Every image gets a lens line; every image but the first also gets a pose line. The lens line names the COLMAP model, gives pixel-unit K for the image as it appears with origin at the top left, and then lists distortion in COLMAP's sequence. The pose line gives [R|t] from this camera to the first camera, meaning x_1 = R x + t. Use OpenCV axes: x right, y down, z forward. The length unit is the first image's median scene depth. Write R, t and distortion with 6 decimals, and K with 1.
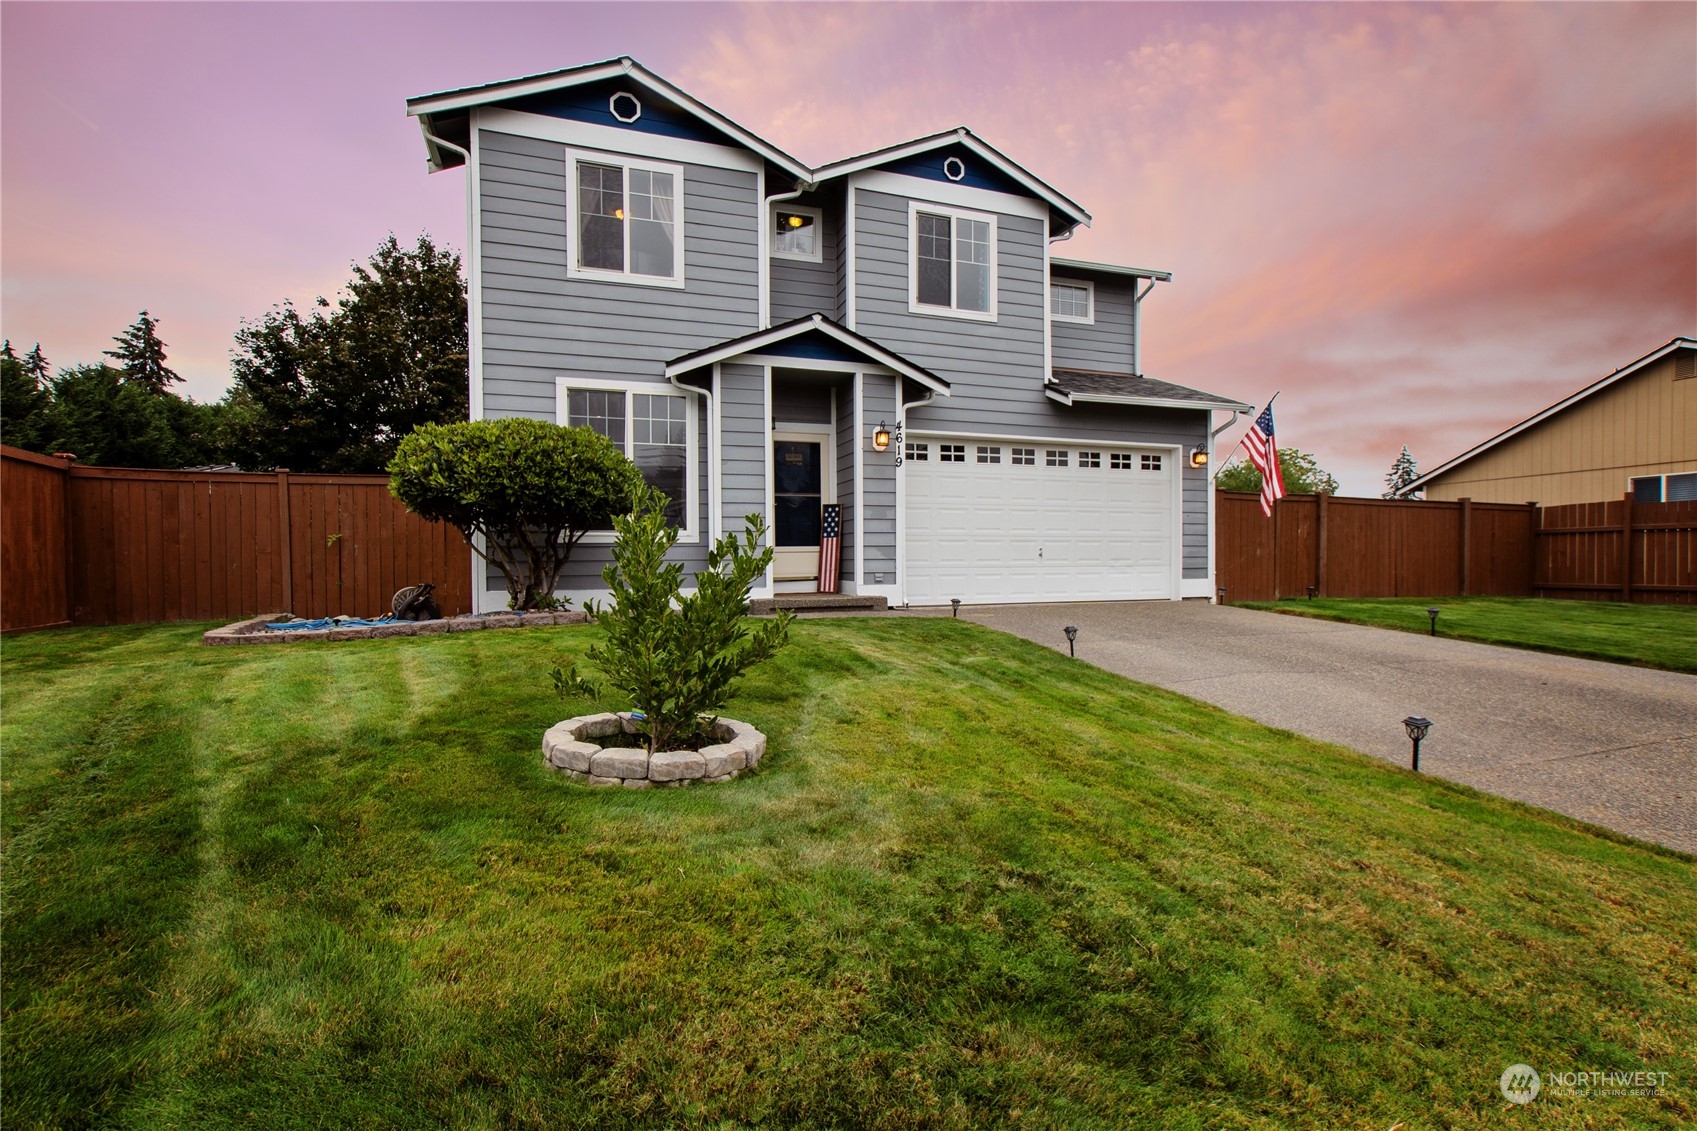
lens RADIAL K [[804.5, 0, 850.4], [0, 804.5, 565.0], [0, 0, 1]] dist [-0.004006, 0.006807]
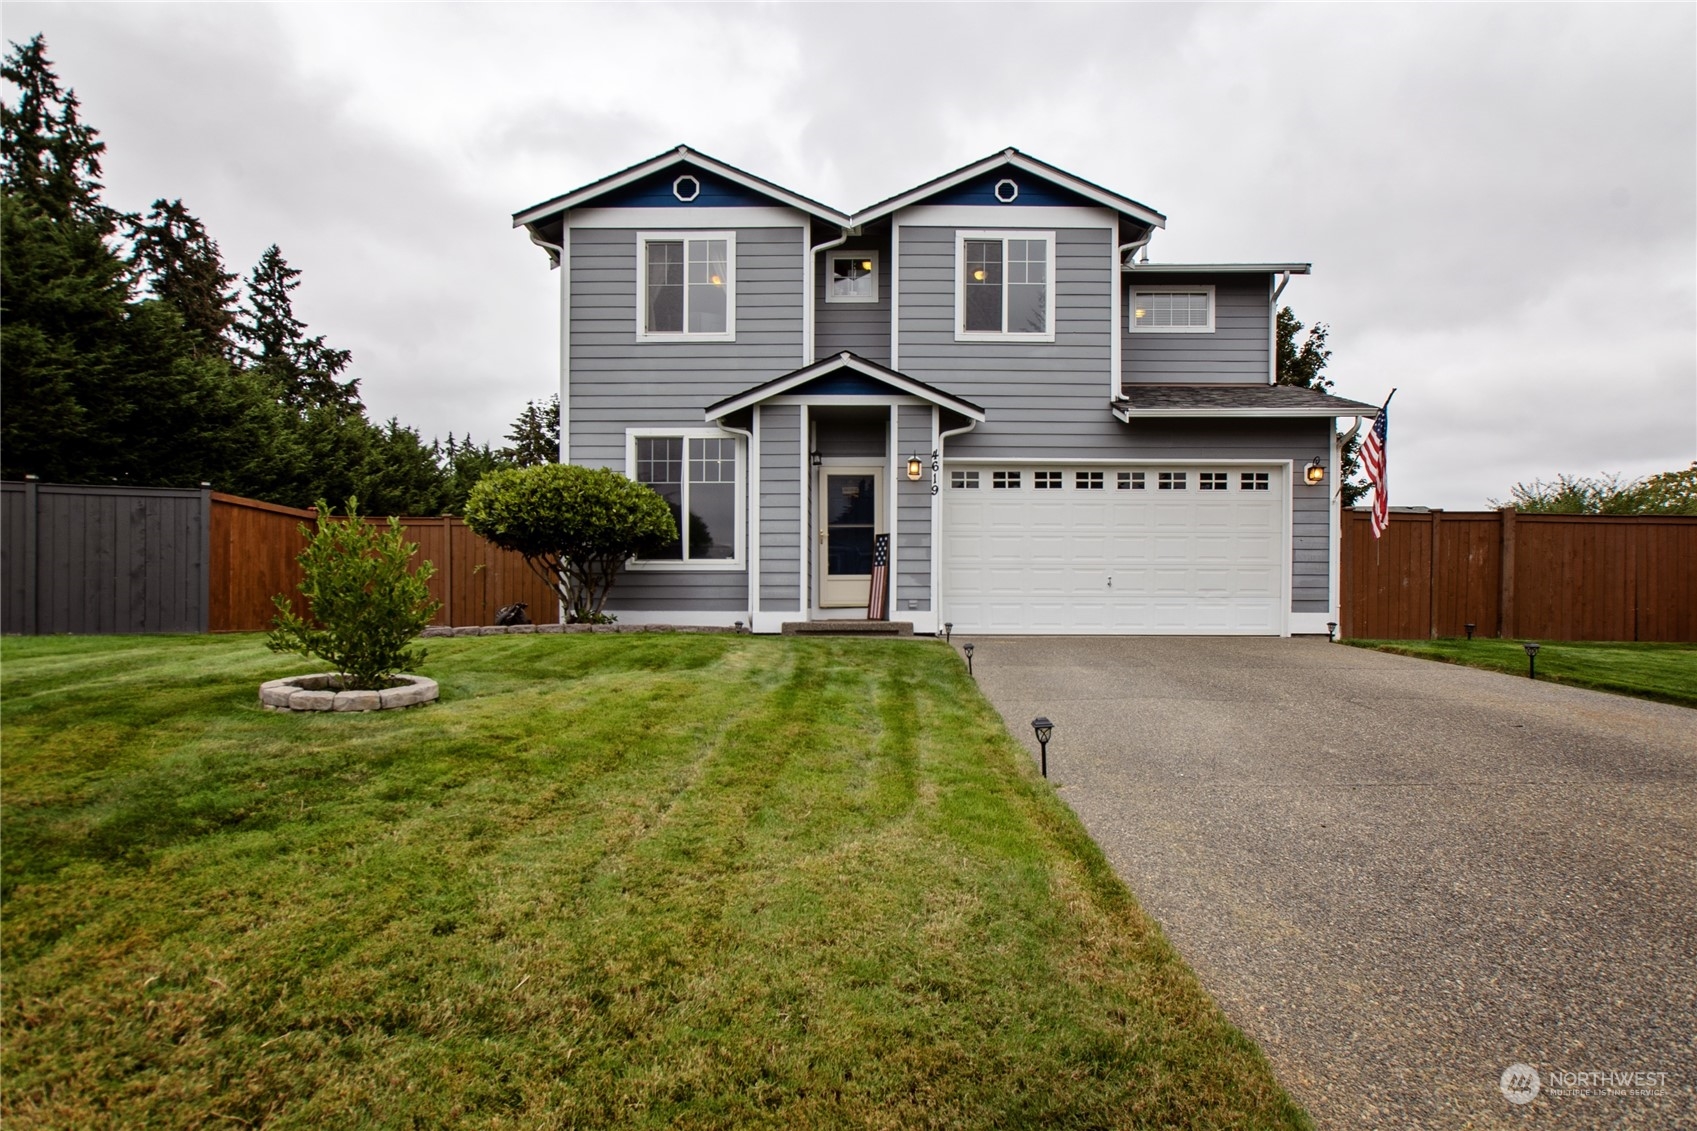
lens RADIAL K [[806.7, 0, 837.1], [0, 806.7, 602.9], [0, 0, 1]] dist [-0.001228, 0.001159]
pose [[0.938309, 0.007921, -0.345708, 0.290183], [-0.011234, 0.999908, -0.007580, 0.022214], [0.345617, 0.010996, 0.938311, 0.007897]]
